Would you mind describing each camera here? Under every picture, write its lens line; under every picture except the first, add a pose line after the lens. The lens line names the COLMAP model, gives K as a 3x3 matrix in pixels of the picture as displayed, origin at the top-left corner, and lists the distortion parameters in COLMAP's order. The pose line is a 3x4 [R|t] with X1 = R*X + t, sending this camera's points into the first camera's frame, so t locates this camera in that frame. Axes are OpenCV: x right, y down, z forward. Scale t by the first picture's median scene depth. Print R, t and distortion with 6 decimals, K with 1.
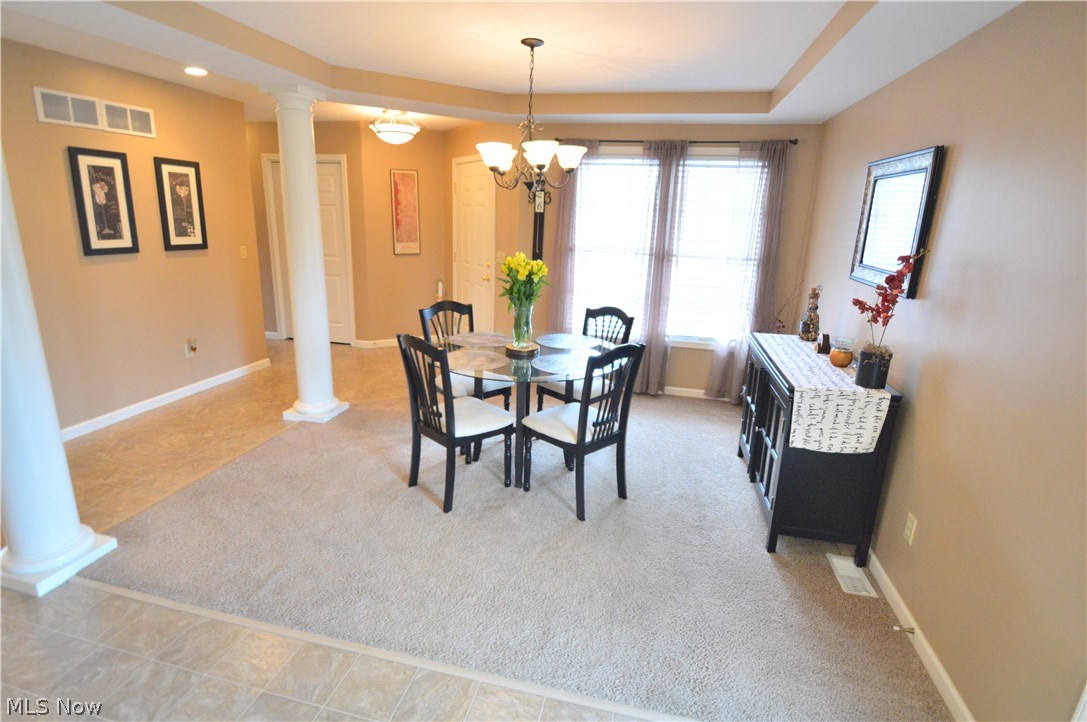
lens RADIAL K [[537.0, 0, 538.7], [0, 537.0, 358.8], [0, 0, 1]] dist [-0.021496, -0.000840]
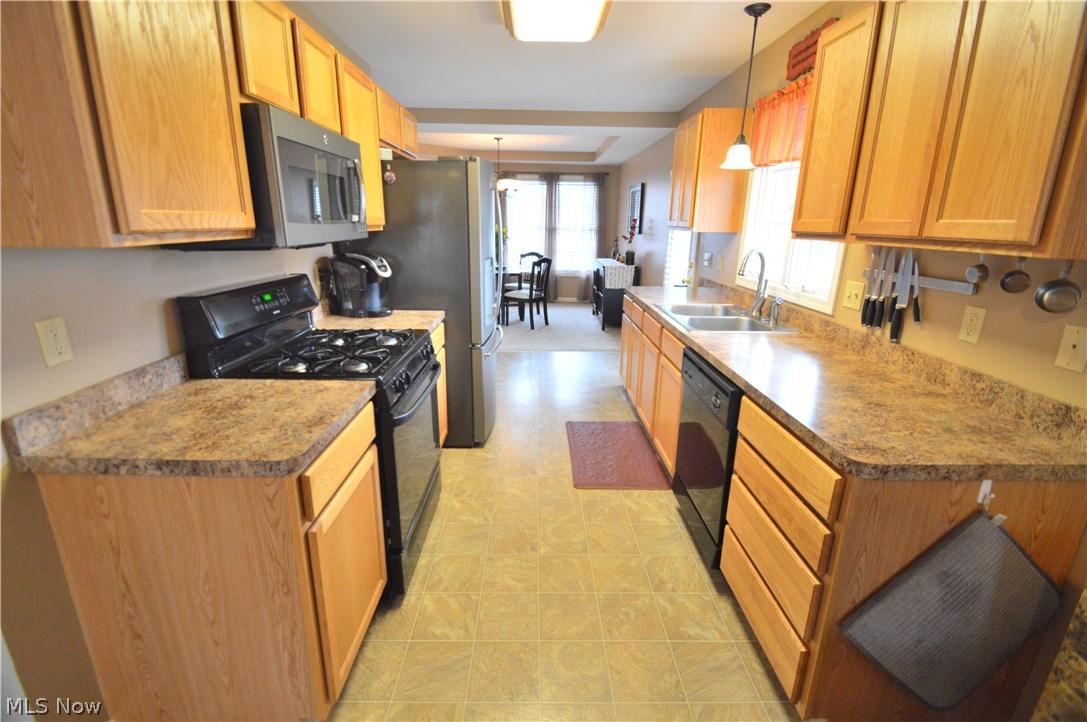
lens RADIAL K [[488.9, 0, 546.7], [0, 488.9, 352.9], [0, 0, 1]] dist [0.007380, -0.013059]
pose [[0.969730, -0.083799, 0.229349, -0.273657], [0.080902, 0.996479, 0.022025, 0.251557], [-0.230387, -0.002803, 0.973095, -0.870410]]
